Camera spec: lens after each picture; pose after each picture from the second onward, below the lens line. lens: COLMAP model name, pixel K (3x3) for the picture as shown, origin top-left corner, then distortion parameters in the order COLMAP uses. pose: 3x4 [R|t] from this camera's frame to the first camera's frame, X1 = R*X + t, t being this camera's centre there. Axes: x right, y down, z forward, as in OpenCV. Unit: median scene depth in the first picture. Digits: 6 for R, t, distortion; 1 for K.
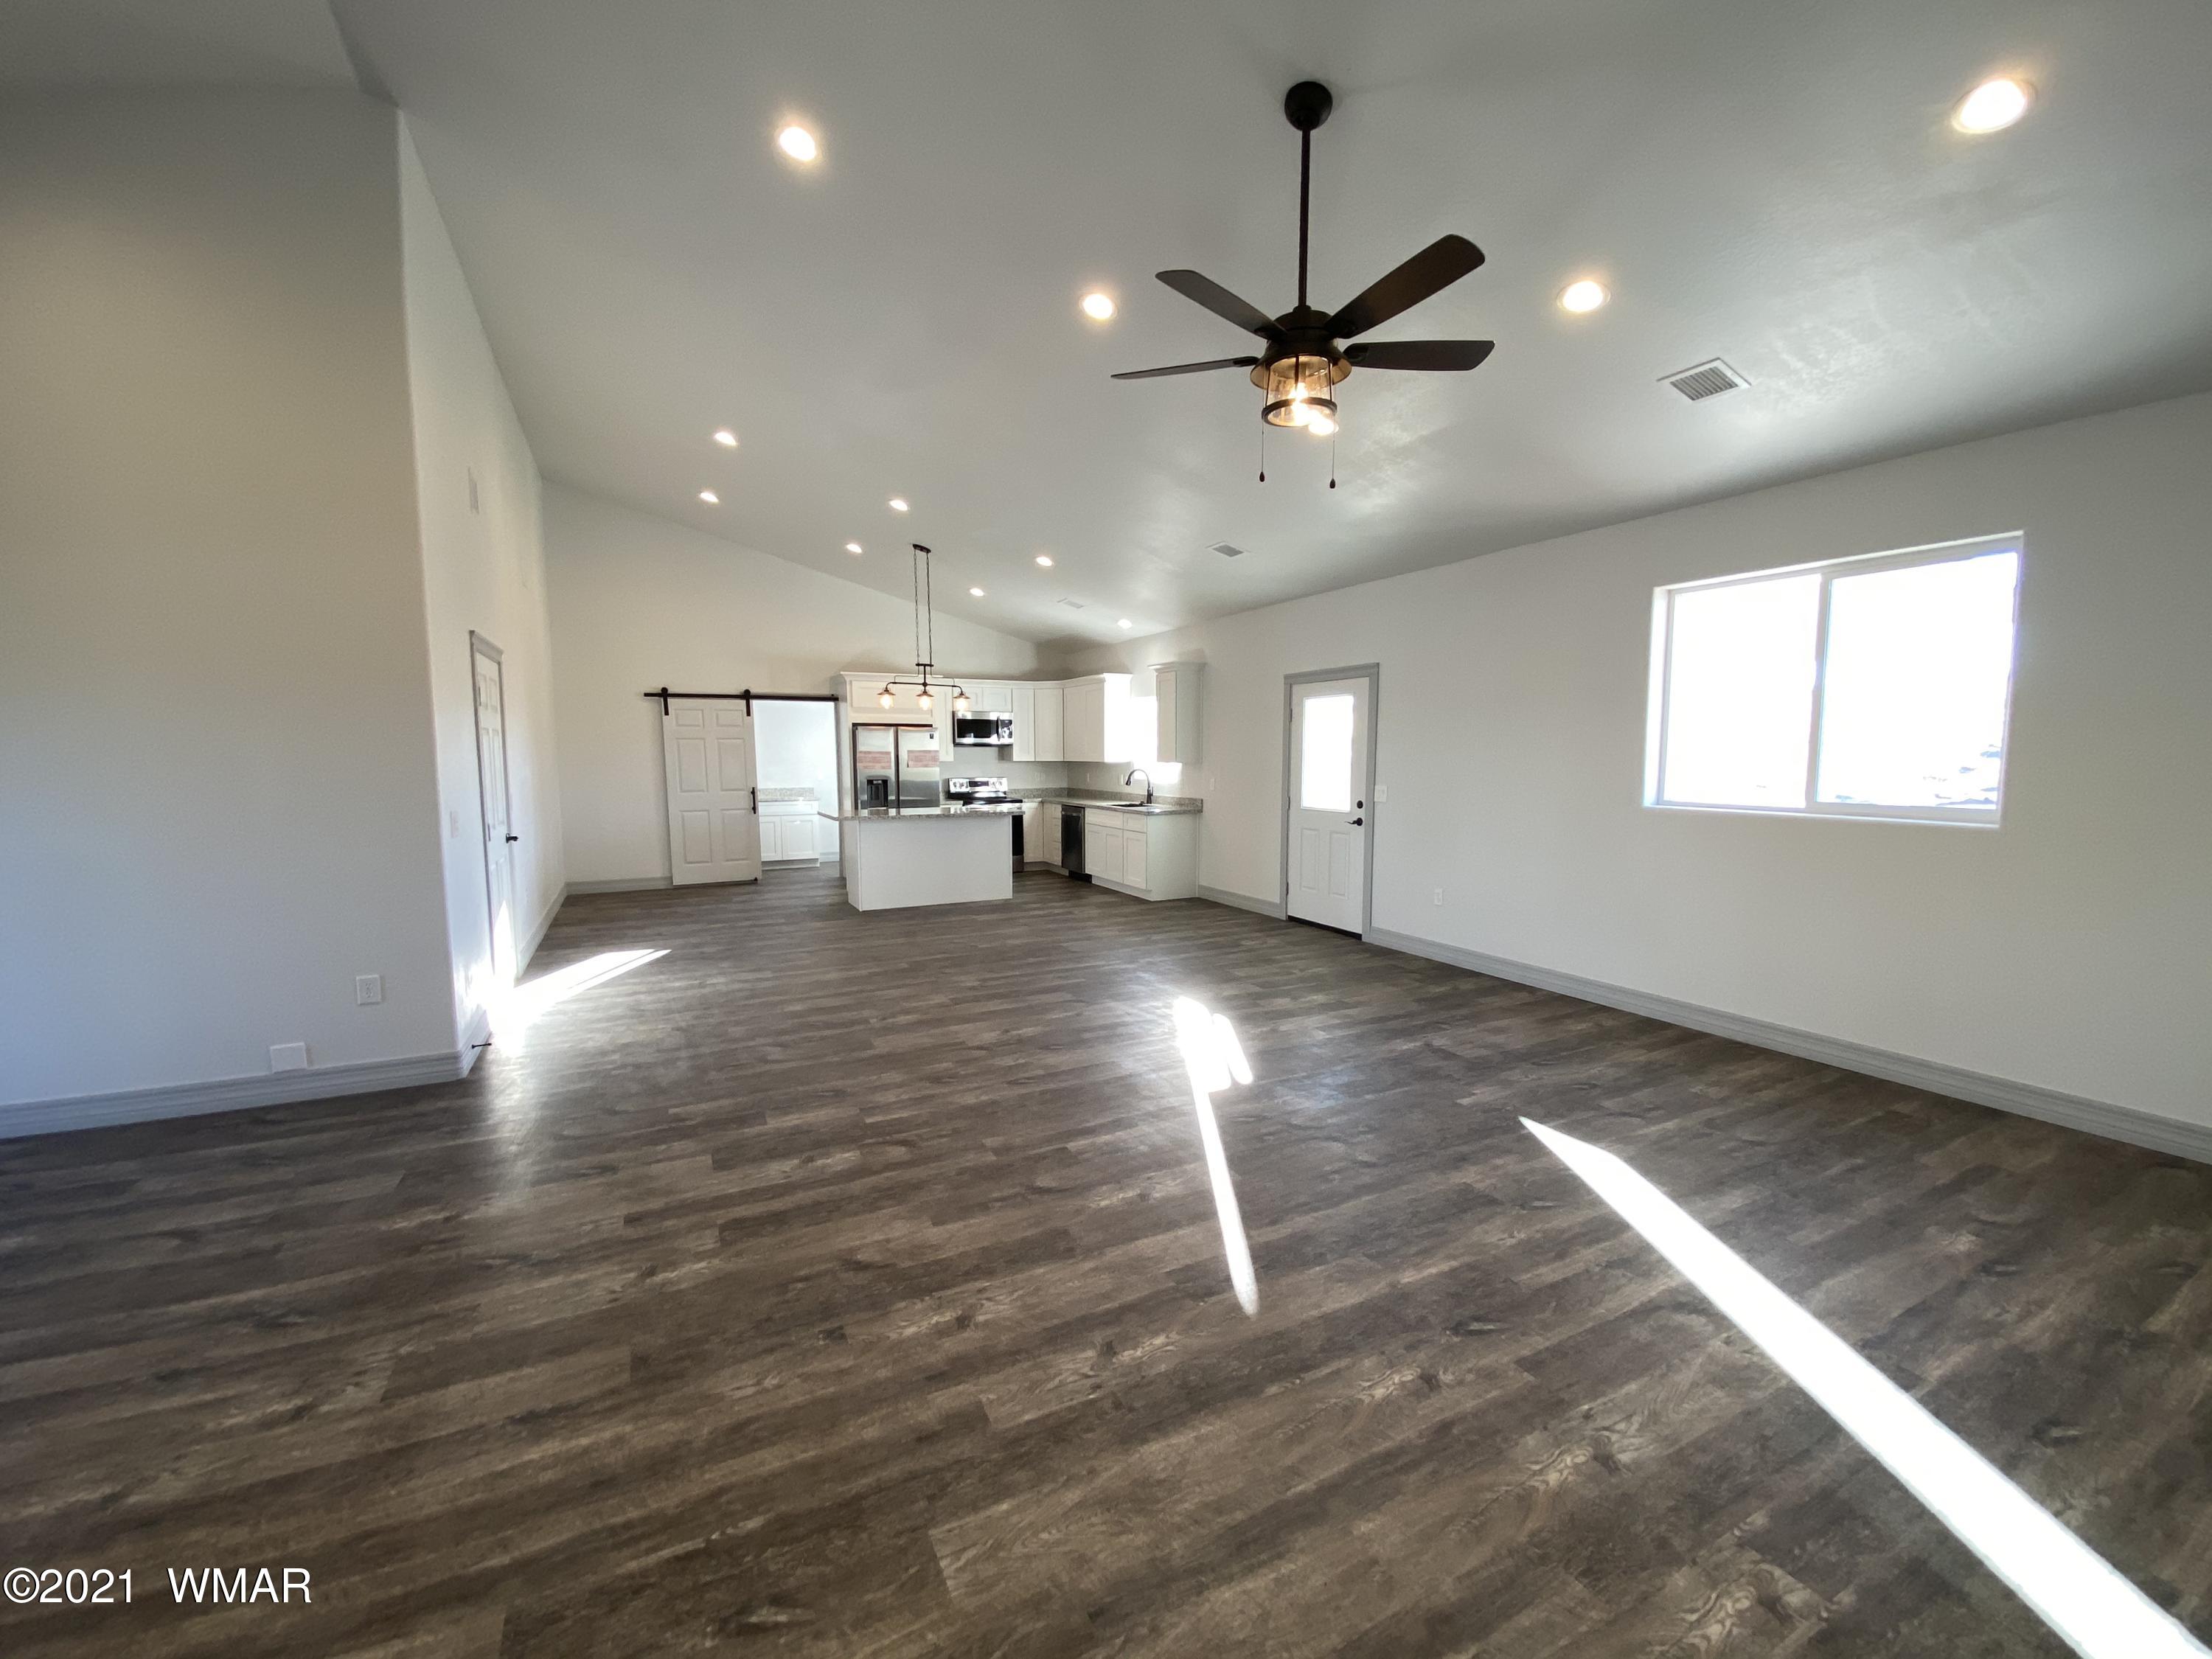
lens RADIAL K [[886.8, 0, 1093.7], [0, 886.8, 837.0], [0, 0, 1]] dist [0.026856, -0.022190]
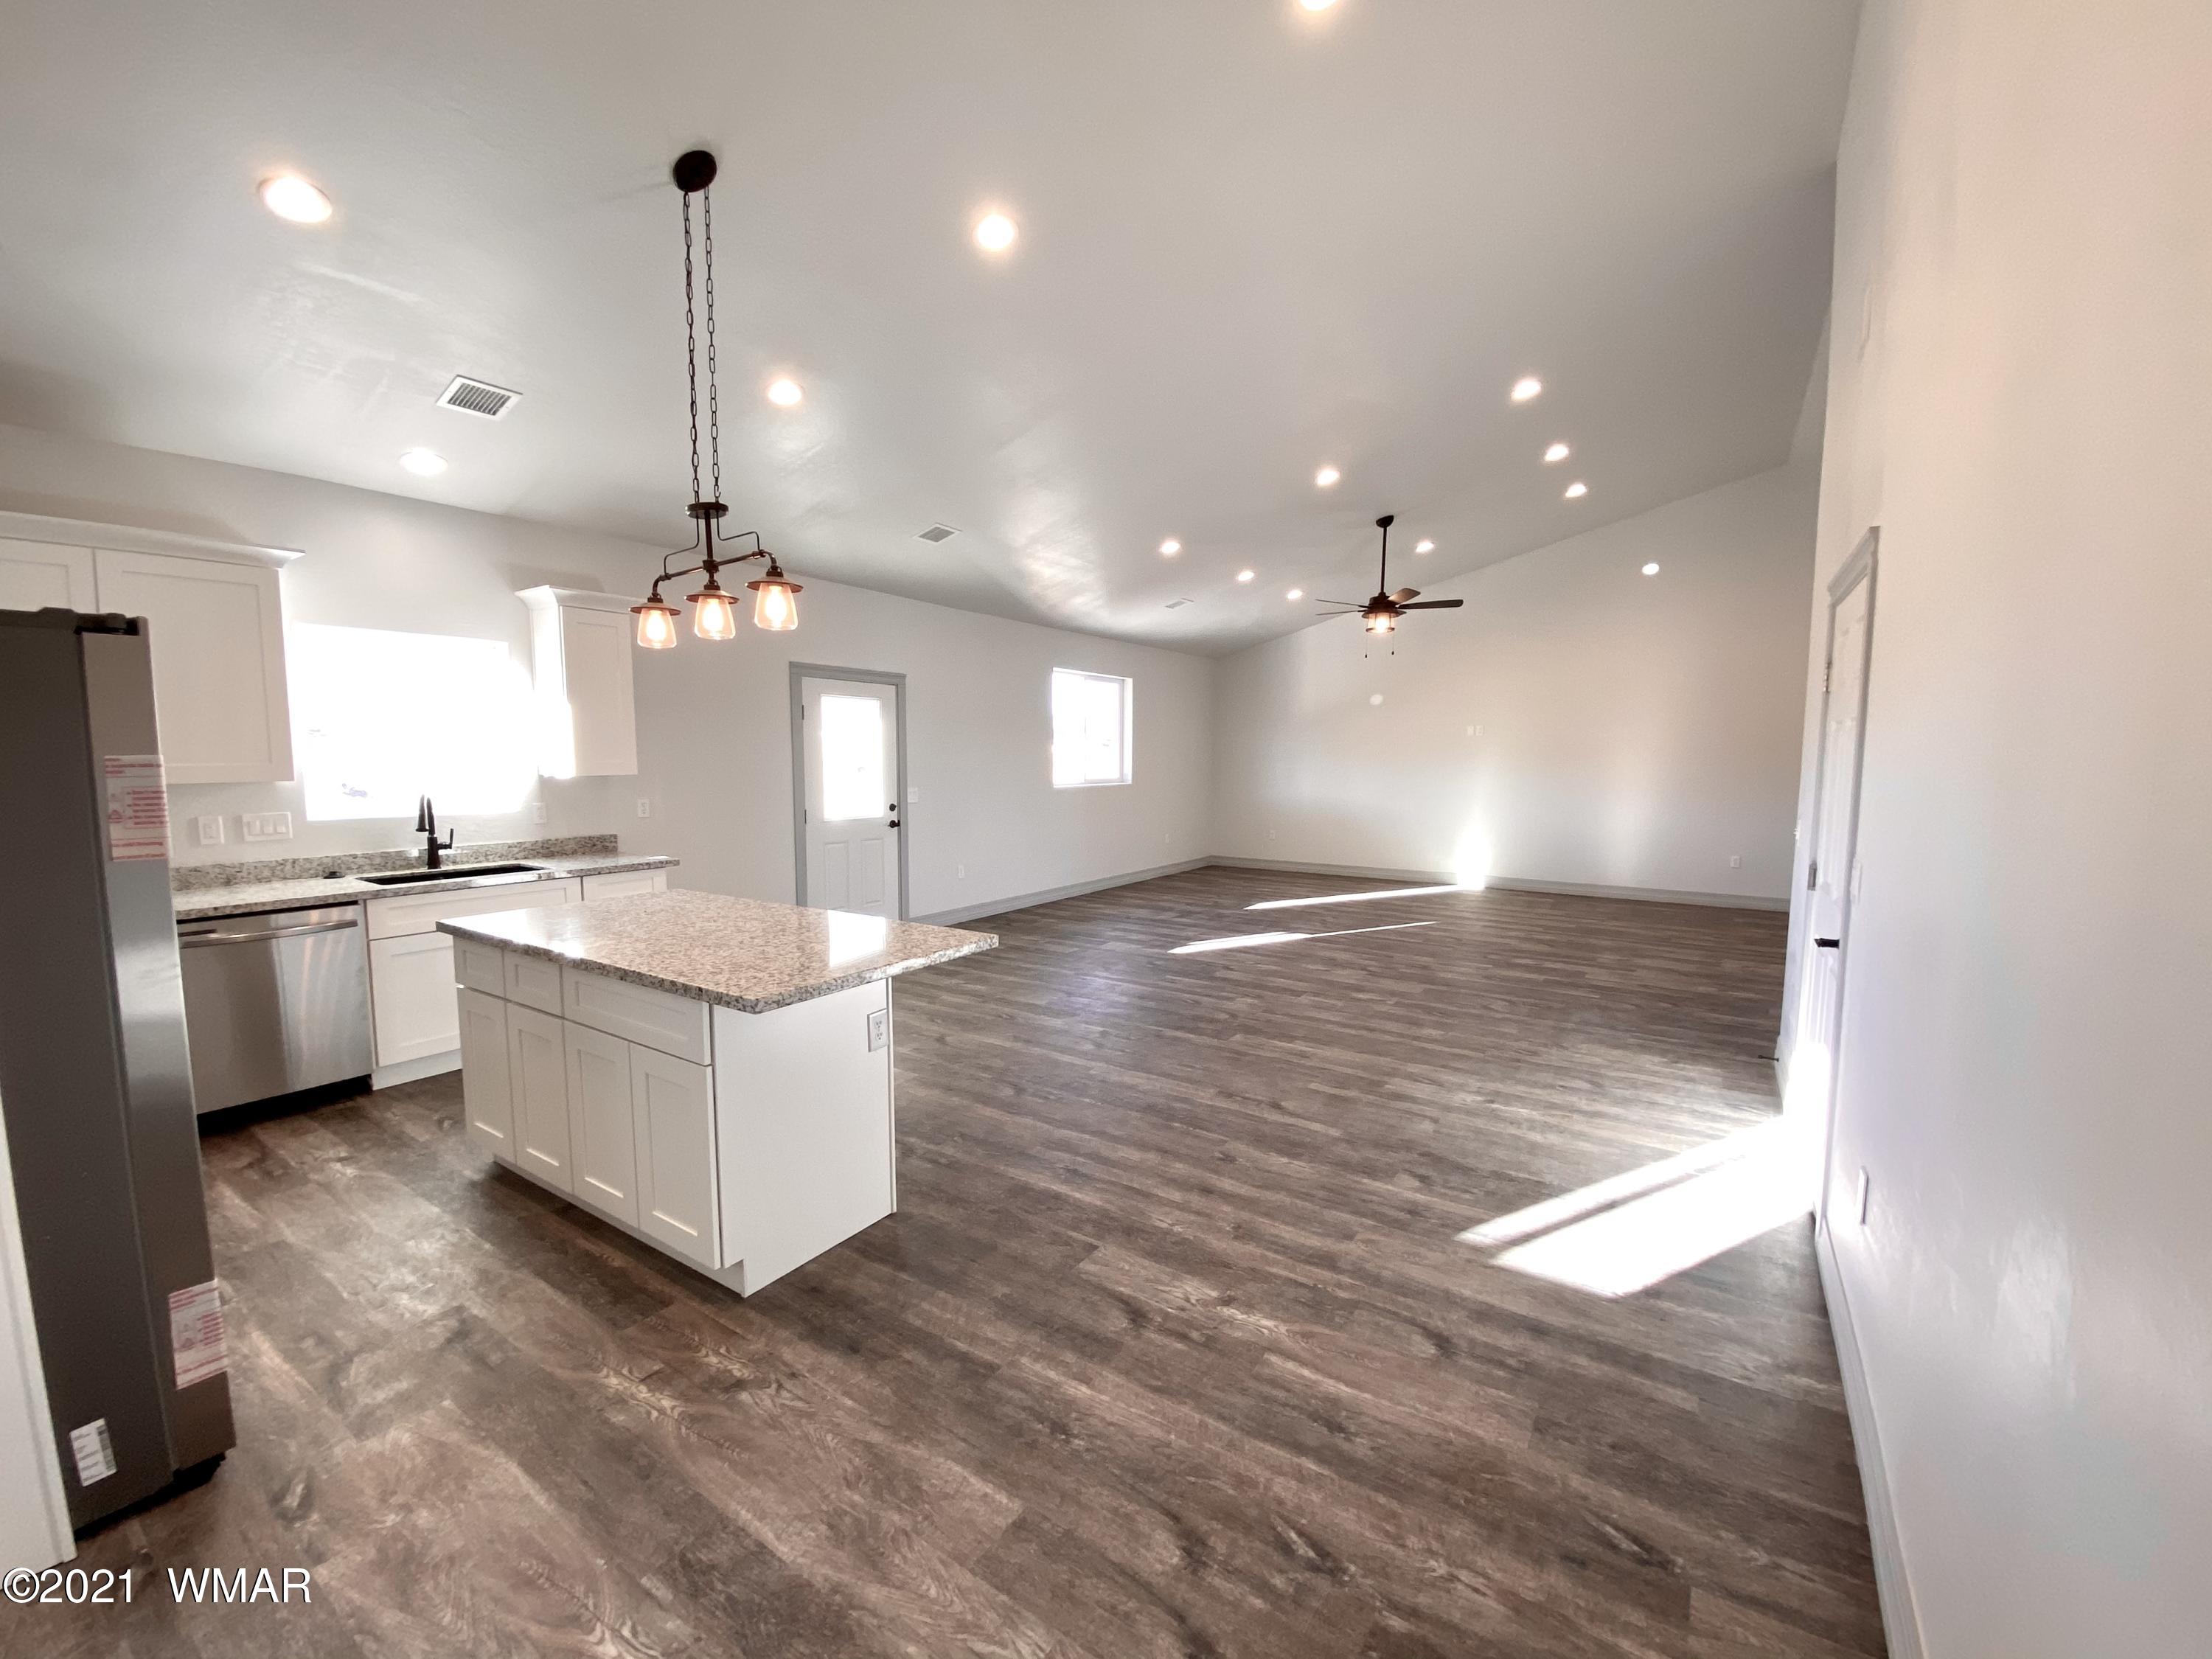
lens RADIAL K [[888.7, 0, 1107.7], [0, 888.7, 838.3], [0, 0, 1]] dist [0.025343, -0.022278]
pose [[-0.499331, -0.082438, 0.862481, -1.000950], [0.082751, 0.986374, 0.142189, -0.176339], [-0.862451, 0.142371, -0.485705, 1.799663]]
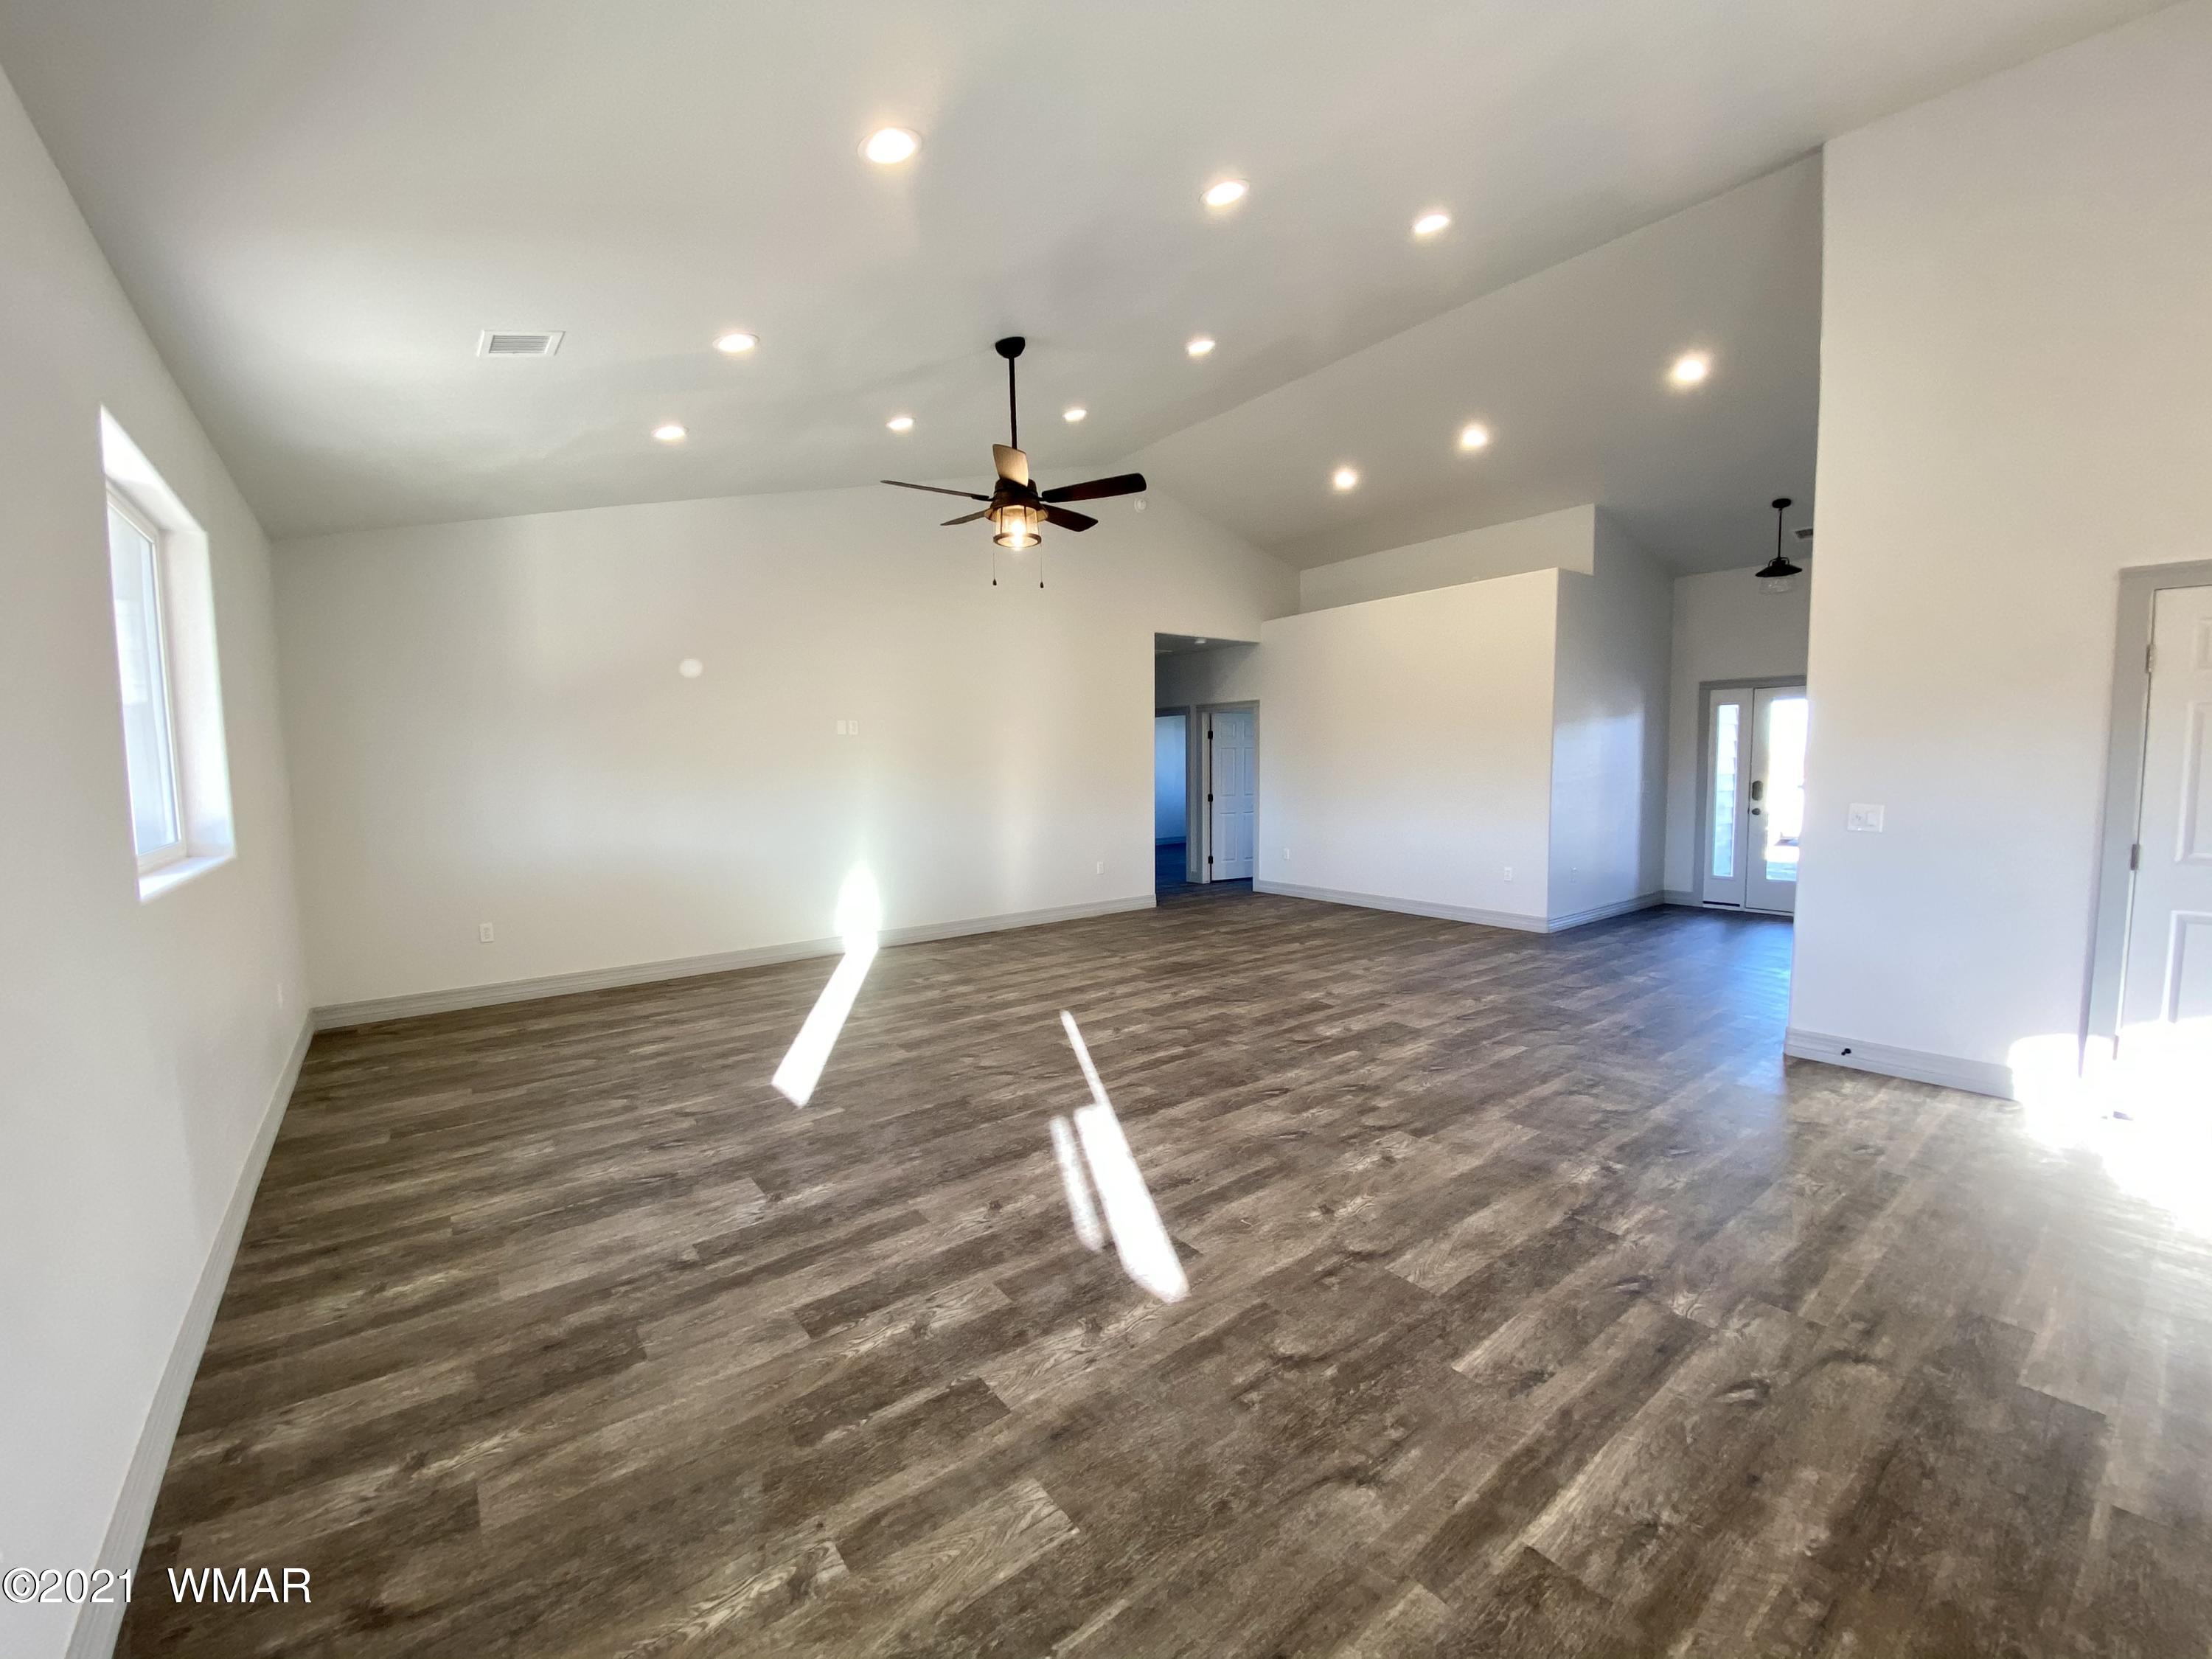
lens RADIAL K [[890.4, 0, 1095.2], [0, 890.4, 836.4], [0, 0, 1]] dist [0.029360, -0.023557]
pose [[-0.981878, 0.035430, -0.186172, 0.233240], [0.001078, 0.983397, 0.181465, -0.144807], [0.189510, 0.177976, -0.965614, 1.508755]]
